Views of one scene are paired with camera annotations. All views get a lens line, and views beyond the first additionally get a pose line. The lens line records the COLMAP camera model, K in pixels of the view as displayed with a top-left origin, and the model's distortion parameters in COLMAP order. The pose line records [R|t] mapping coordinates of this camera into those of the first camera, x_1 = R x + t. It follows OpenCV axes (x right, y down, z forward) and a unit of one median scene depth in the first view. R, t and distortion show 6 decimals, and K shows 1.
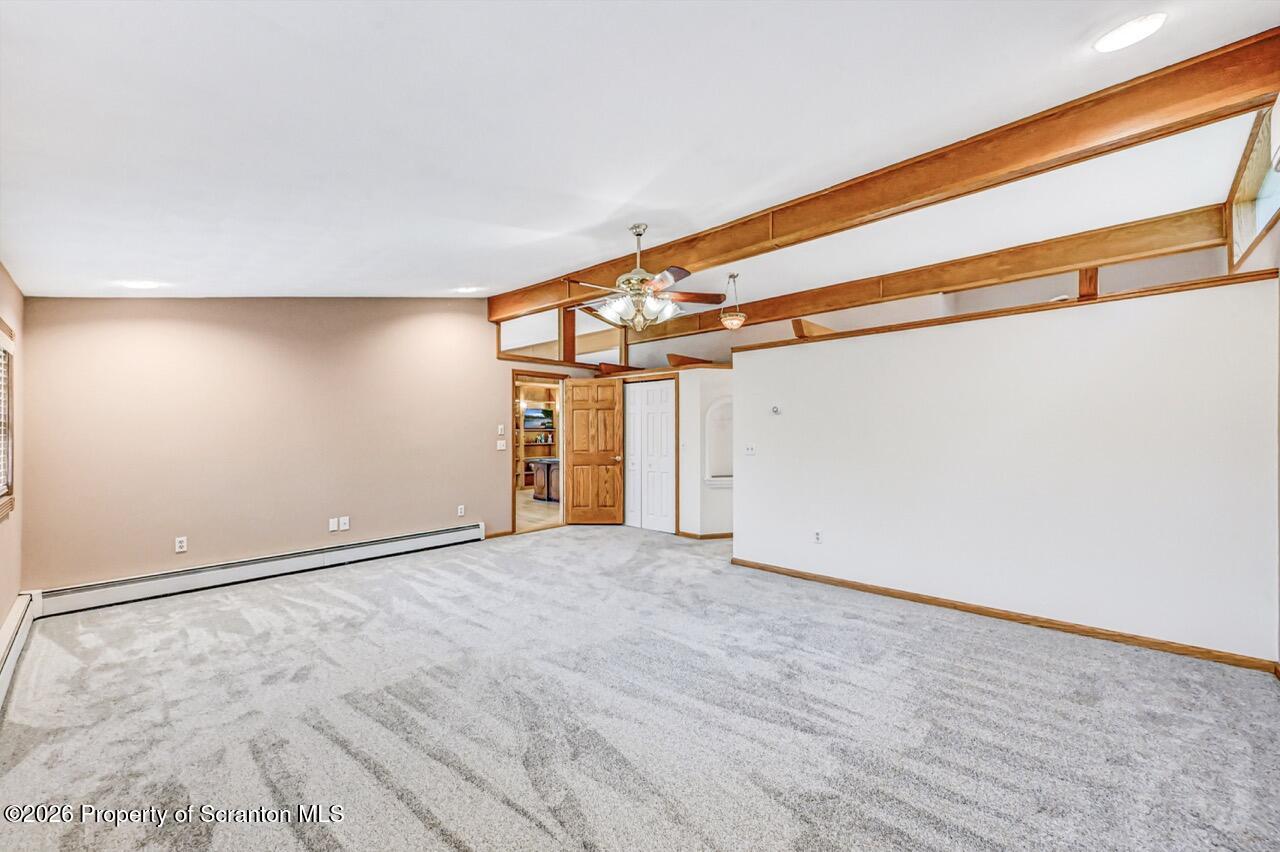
lens RADIAL K [[520.1, 0, 637.8], [0, 520.1, 423.7], [0, 0, 1]] dist [-0.000777, 0.000545]
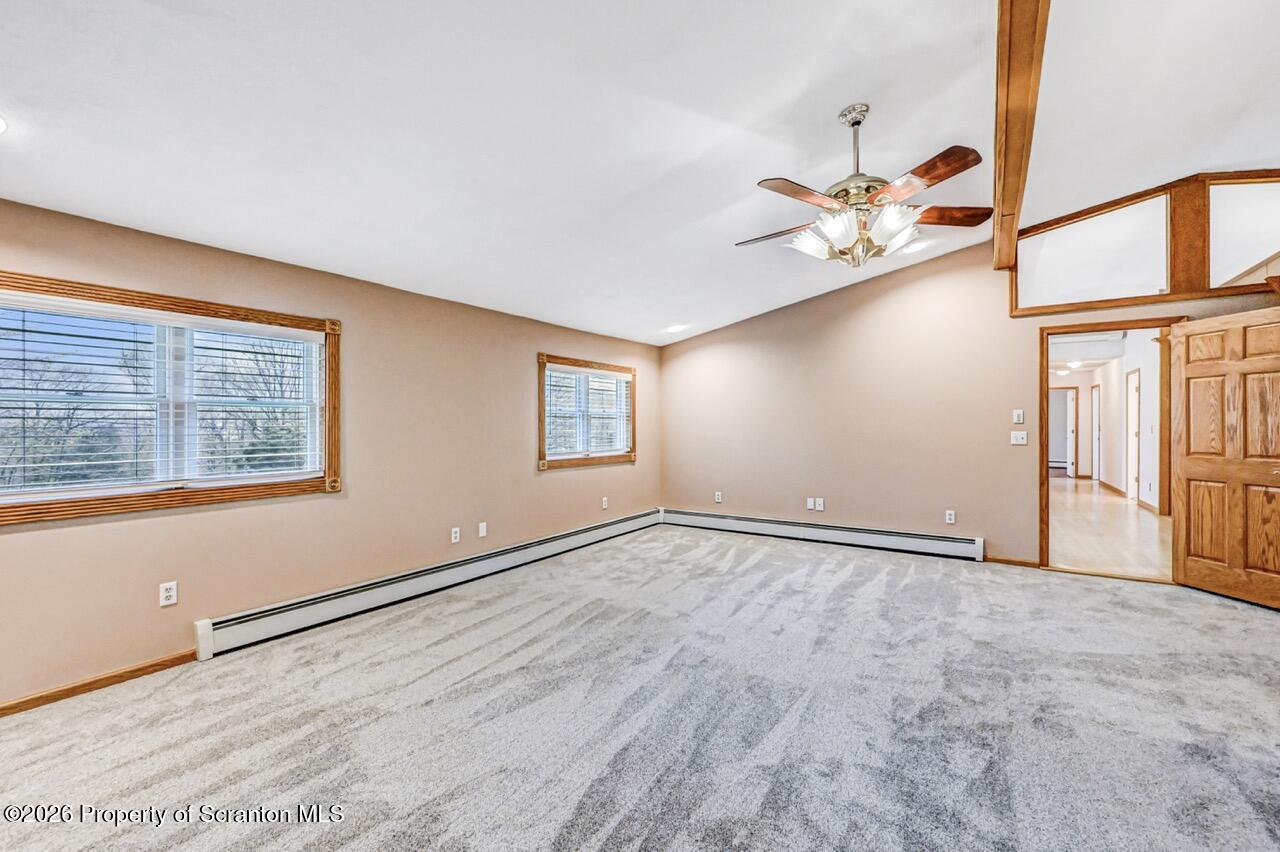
lens RADIAL K [[520.1, 0, 608.8], [0, 520.1, 419.7], [0, 0, 1]] dist [-0.000777, 0.000545]
pose [[0.123304, -0.005448, -0.992354, 0.600596], [0.017418, 0.999843, -0.003325, 0.014262], [0.992216, -0.016875, 0.123380, 0.565814]]
